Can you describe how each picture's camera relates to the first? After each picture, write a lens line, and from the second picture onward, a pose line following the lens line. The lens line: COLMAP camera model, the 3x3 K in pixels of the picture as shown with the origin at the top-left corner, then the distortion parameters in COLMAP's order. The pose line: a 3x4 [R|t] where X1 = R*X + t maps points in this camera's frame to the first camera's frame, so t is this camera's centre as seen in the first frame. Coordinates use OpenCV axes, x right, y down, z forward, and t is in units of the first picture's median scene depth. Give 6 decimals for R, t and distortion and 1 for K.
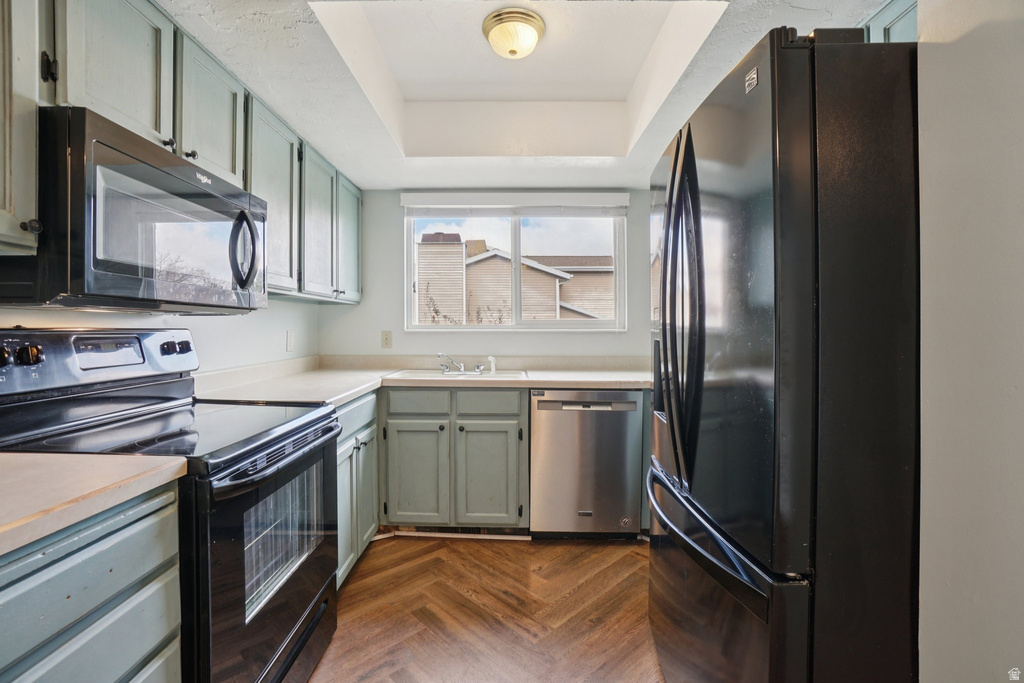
lens RADIAL K [[430.6, 0, 512.1], [0, 430.6, 333.6], [0, 0, 1]] dist [-0.055161, 0.000222]
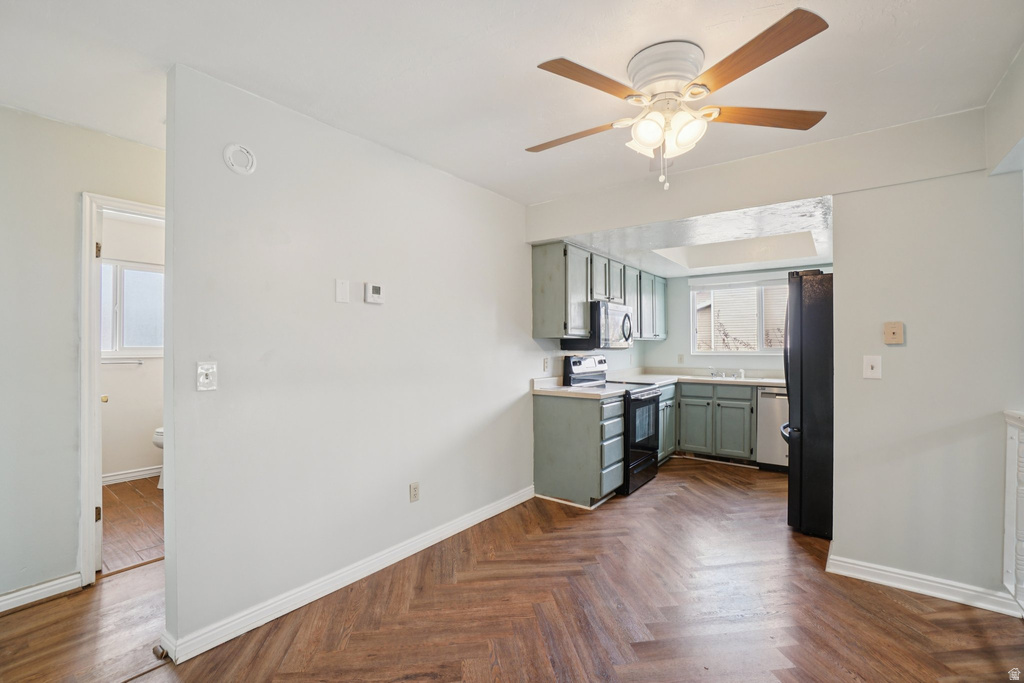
lens RADIAL K [[460.5, 0, 514.0], [0, 460.5, 346.9], [0, 0, 1]] dist [-0.021976, 0.002393]
pose [[0.800616, -0.003309, -0.599169, 0.391174], [-0.001582, 0.999970, -0.007637, -0.027476], [0.599176, 0.007062, 0.800586, -1.248780]]
